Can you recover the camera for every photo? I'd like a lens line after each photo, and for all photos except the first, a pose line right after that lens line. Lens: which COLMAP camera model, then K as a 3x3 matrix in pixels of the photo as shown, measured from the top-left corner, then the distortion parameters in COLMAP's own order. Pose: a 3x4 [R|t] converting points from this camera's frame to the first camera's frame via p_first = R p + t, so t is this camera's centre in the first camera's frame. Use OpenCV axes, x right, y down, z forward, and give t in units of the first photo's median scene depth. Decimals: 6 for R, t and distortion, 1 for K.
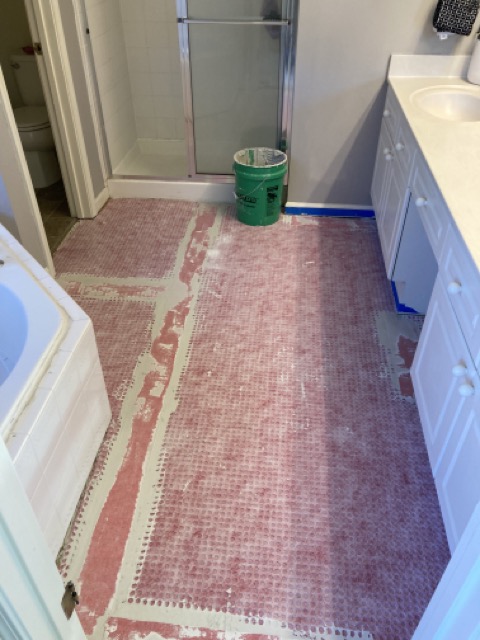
lens RADIAL K [[530.9, 0, 239.3], [0, 530.9, 318.3], [0, 0, 1]] dist [0.035169, -0.007092]
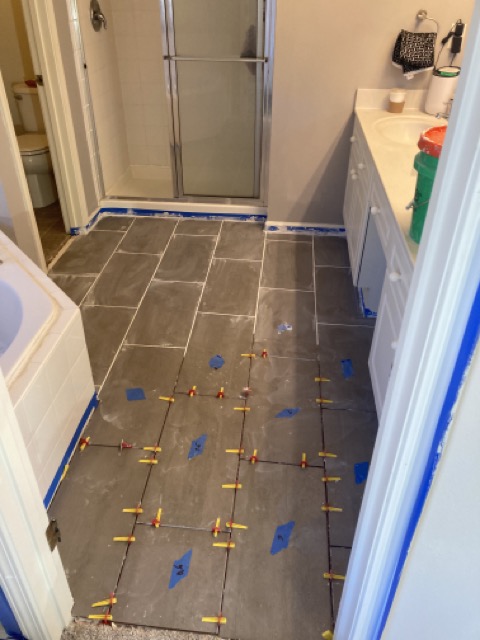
lens RADIAL K [[530.9, 0, 240.8], [0, 530.9, 318.9], [0, 0, 1]] dist [0.035169, -0.007092]
pose [[0.999960, 0.002167, 0.008711, 0.033356], [-0.001571, 0.997688, -0.067938, 0.063875], [-0.008838, 0.067922, 0.997652, -0.078825]]
